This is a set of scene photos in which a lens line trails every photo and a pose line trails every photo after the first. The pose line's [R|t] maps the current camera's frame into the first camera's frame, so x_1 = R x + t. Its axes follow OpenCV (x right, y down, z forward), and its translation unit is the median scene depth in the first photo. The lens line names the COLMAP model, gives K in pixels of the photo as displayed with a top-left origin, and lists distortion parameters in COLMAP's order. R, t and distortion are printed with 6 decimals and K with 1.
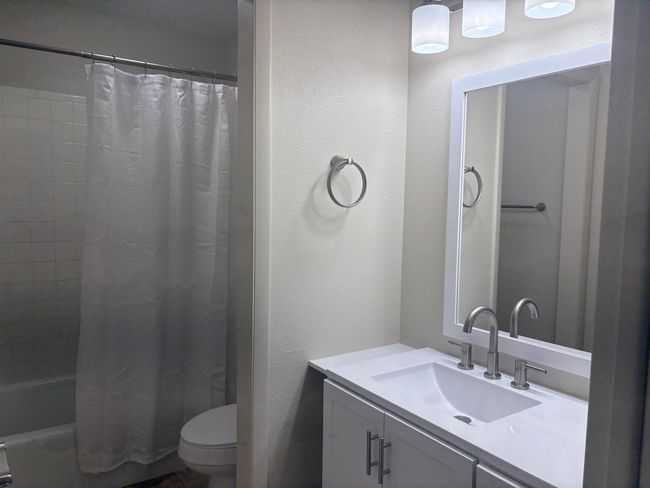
lens RADIAL K [[500.7, 0, 325.0], [0, 500.7, 244.0], [0, 0, 1]] dist [0.009643, 0.001264]
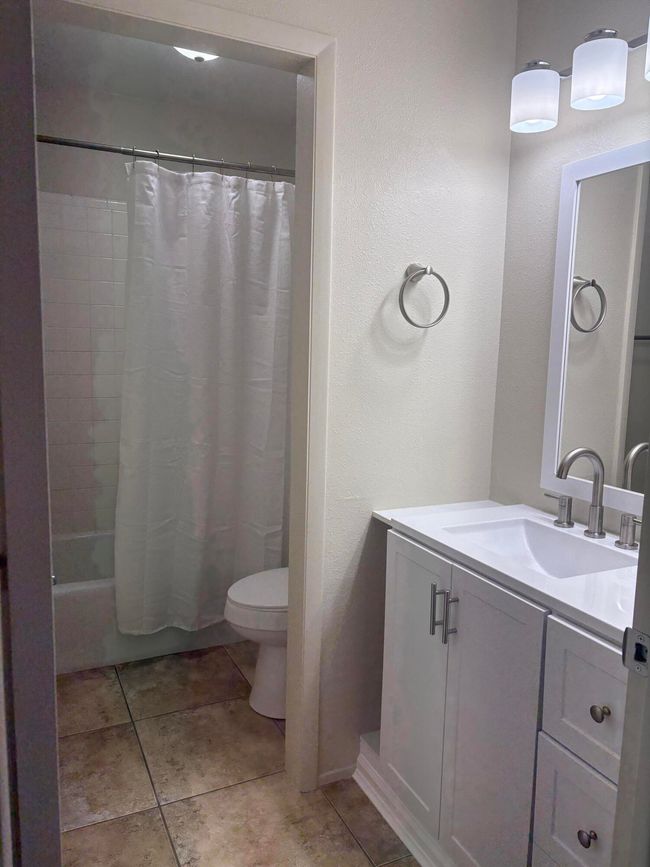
lens RADIAL K [[652.4, 0, 325.0], [0, 652.4, 433.5], [0, 0, 1]] dist [0.000583, 0.000285]
pose [[0.988601, 0.029230, -0.147695, 0.045096], [-0.020826, 0.998092, 0.058132, 0.039572], [0.149113, -0.054394, 0.987323, -0.088105]]
